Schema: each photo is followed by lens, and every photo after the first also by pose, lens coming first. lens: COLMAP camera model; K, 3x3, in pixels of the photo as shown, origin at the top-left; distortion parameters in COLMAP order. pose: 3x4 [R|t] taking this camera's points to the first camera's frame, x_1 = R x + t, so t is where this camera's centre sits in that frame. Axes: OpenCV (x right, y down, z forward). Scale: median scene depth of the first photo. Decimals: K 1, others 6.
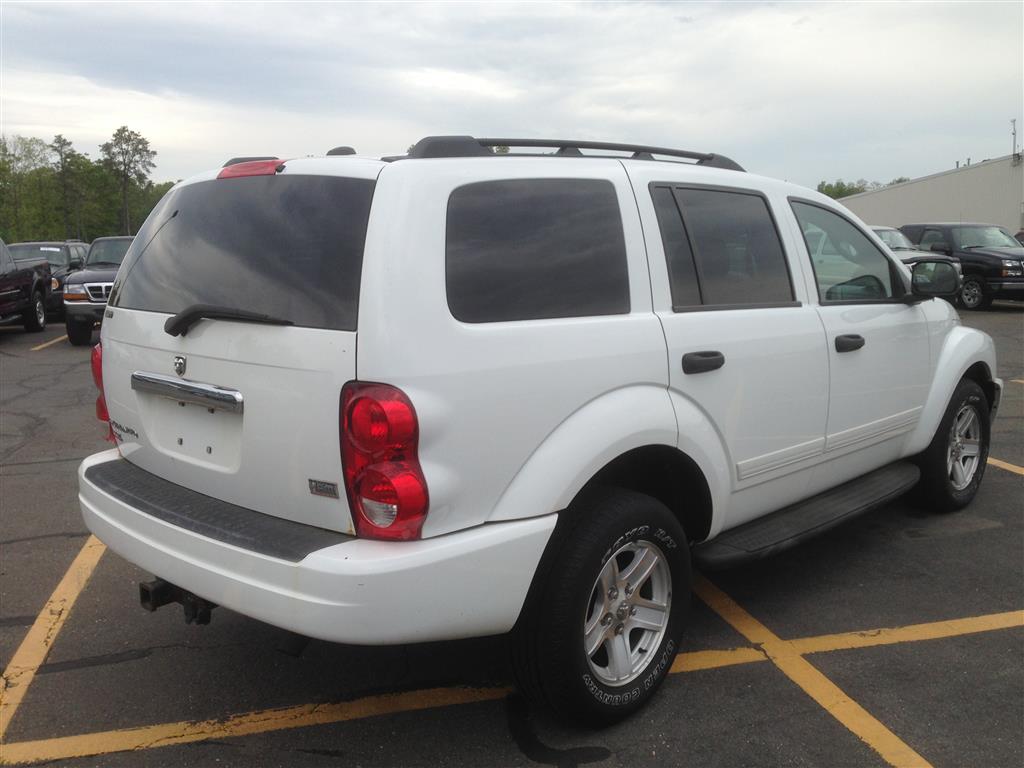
lens RADIAL K [[927.5, 0, 507.9], [0, 927.5, 374.9], [0, 0, 1]] dist [0.131039, -0.219535]
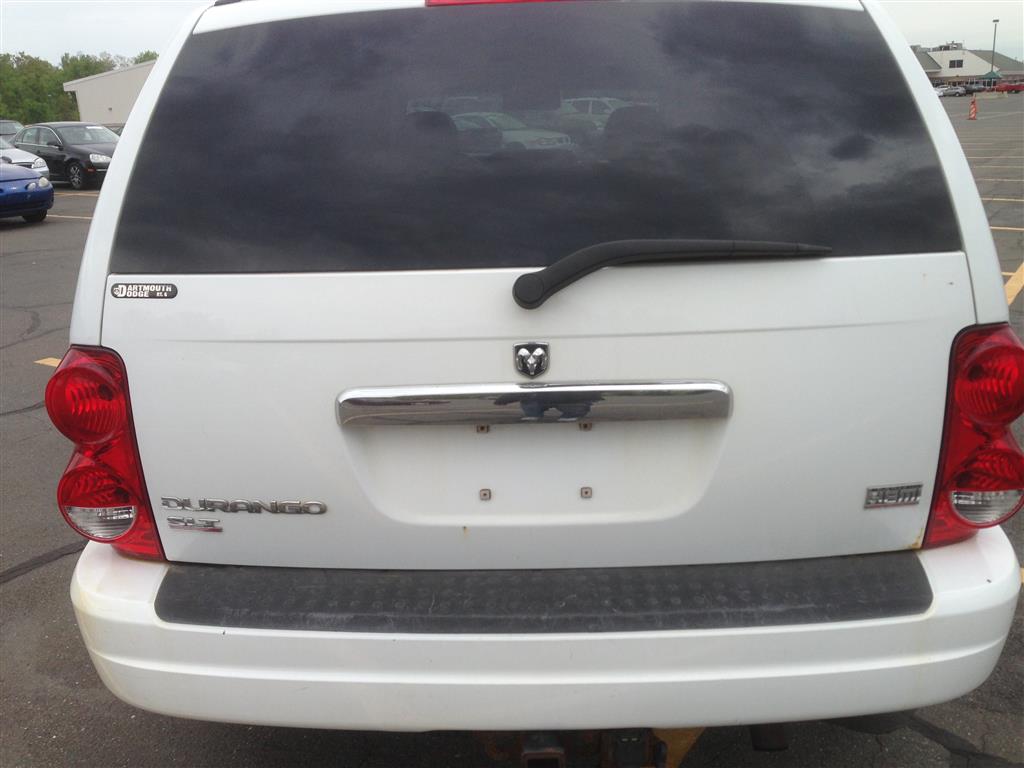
lens RADIAL K [[927.5, 0, 507.9], [0, 927.5, 374.9], [0, 0, 1]] dist [0.131039, -0.219535]
pose [[0.725767, -0.202166, 0.657564, -0.650105], [0.119585, 0.978368, 0.168806, -0.086137], [-0.677467, -0.043879, 0.734243, 0.551819]]
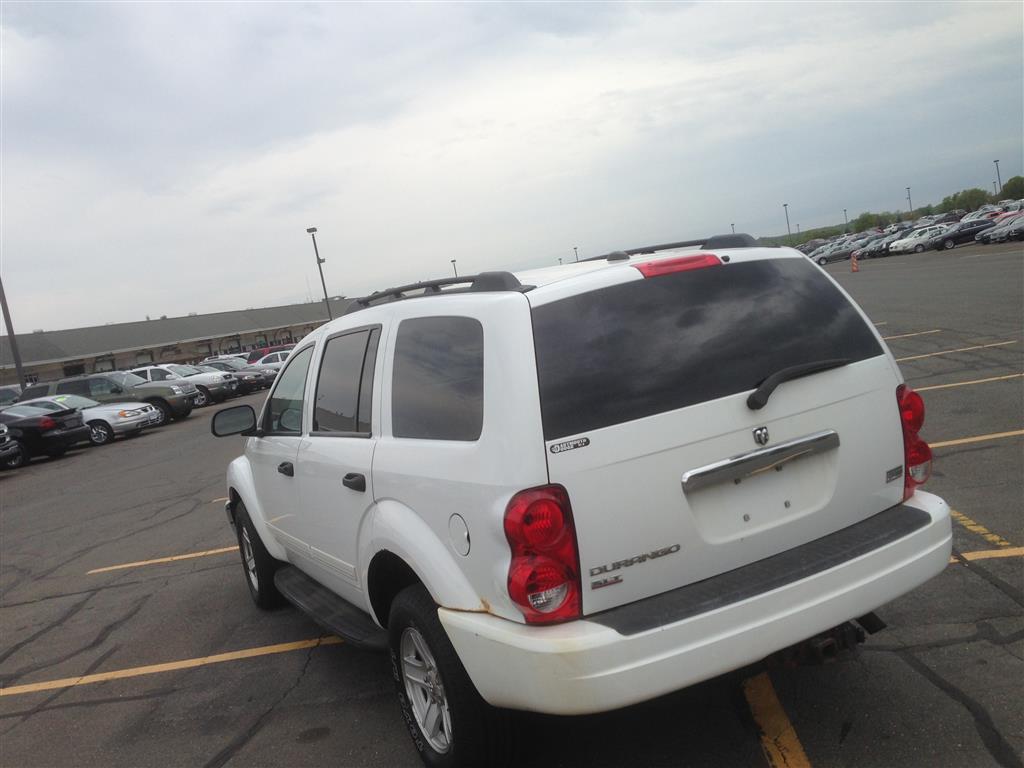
lens RADIAL K [[927.5, 0, 507.9], [0, 927.5, 374.9], [0, 0, 1]] dist [0.131039, -0.219535]
pose [[0.304563, -0.118881, 0.945044, -1.300079], [0.305570, 0.951932, 0.021271, -0.169592], [-0.902146, 0.282299, 0.326250, 0.808230]]
